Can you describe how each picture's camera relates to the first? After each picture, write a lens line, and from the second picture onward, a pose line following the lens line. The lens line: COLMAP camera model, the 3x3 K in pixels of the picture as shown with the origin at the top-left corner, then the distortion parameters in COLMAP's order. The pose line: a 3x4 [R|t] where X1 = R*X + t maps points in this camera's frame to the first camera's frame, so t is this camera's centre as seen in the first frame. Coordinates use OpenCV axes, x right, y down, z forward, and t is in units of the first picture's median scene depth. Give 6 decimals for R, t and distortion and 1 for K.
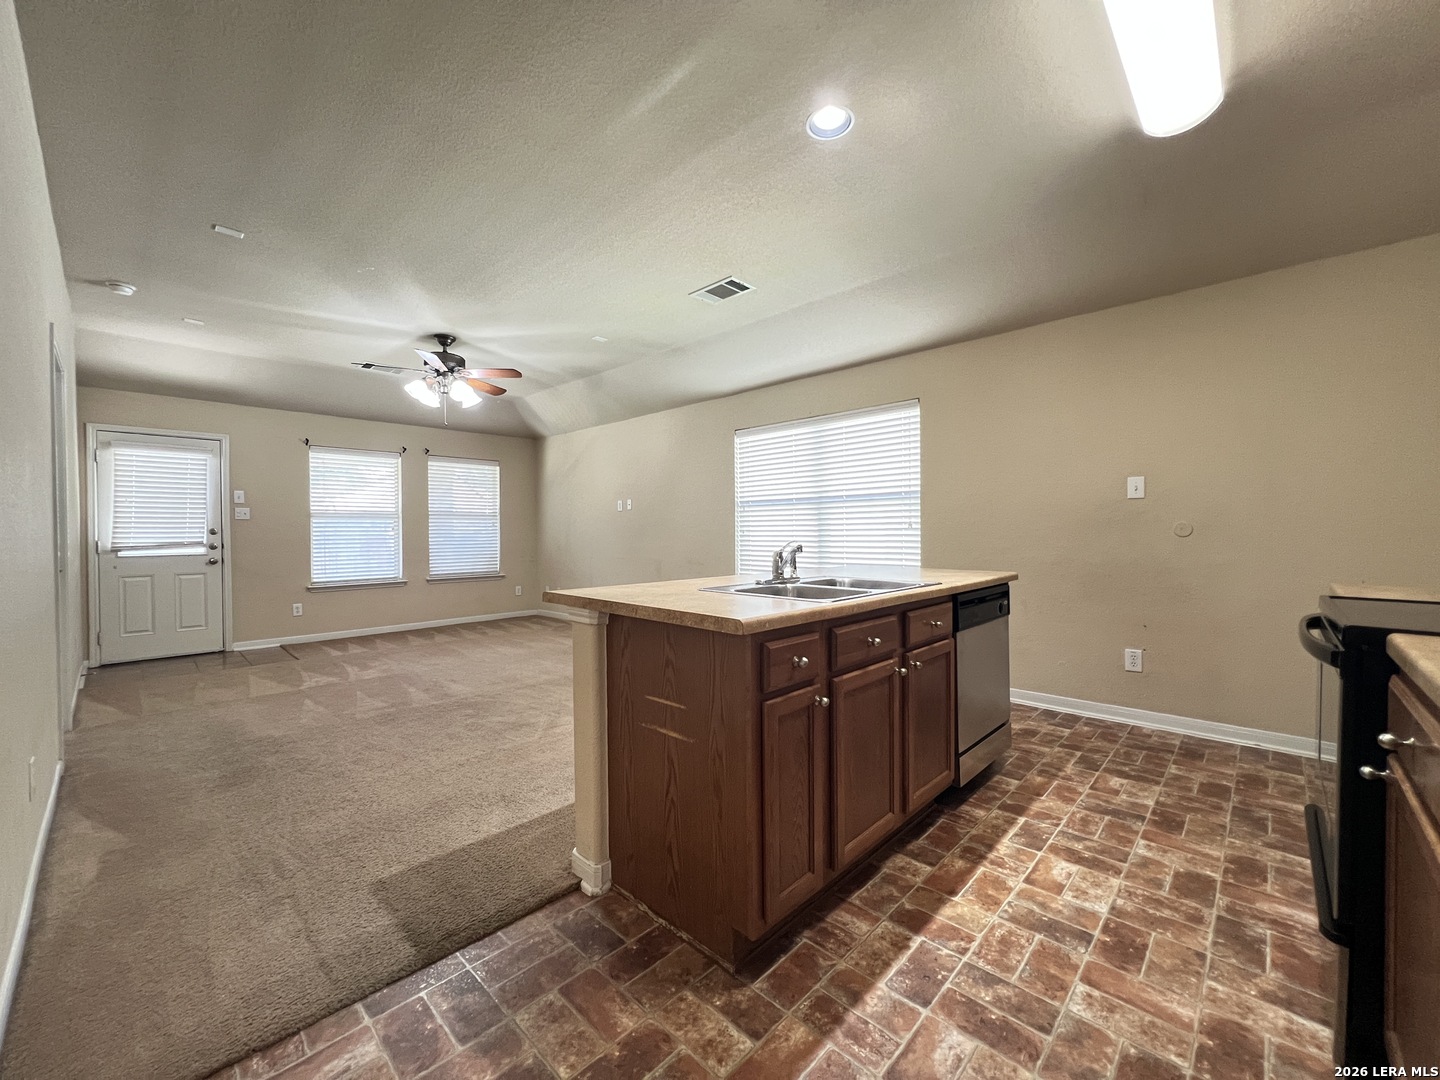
lens RADIAL K [[576.2, 0, 718.8], [0, 576.2, 539.2], [0, 0, 1]] dist [-0.000499, 0.000048]
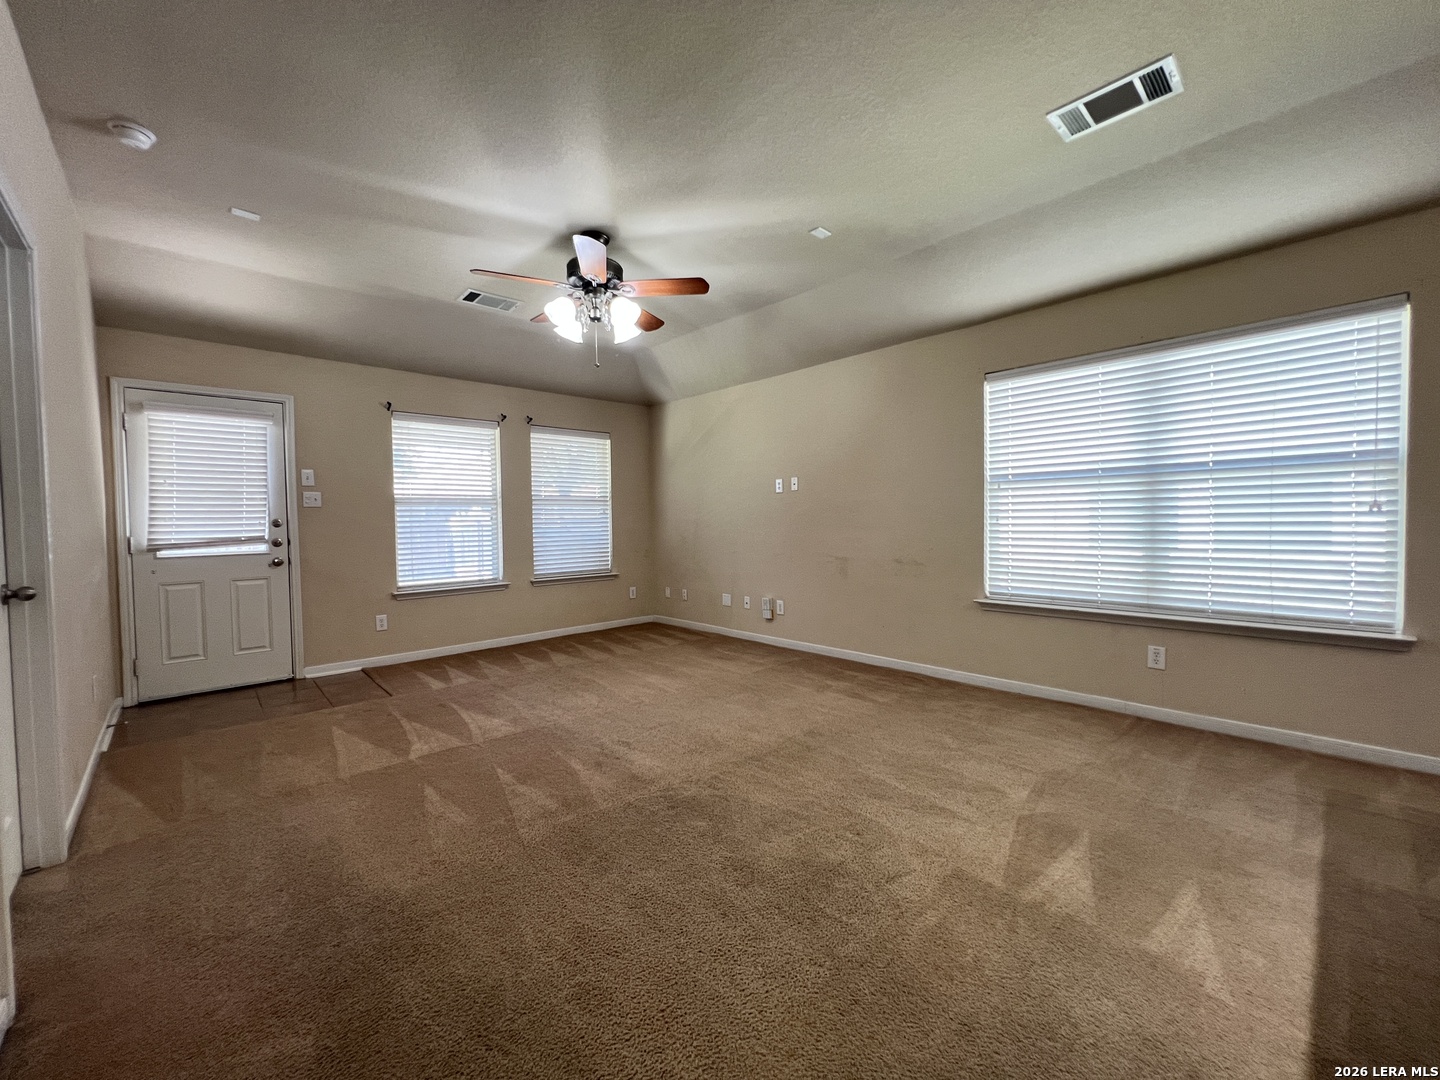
lens RADIAL K [[579.2, 0, 720.0], [0, 579.2, 540.0], [0, 0, 1]] dist [-0.000031, -0.000054]
pose [[0.998195, -0.004110, -0.059909, -0.251262], [0.005523, 0.999710, 0.023445, -0.005793], [0.059795, -0.023733, 0.997928, 0.275095]]
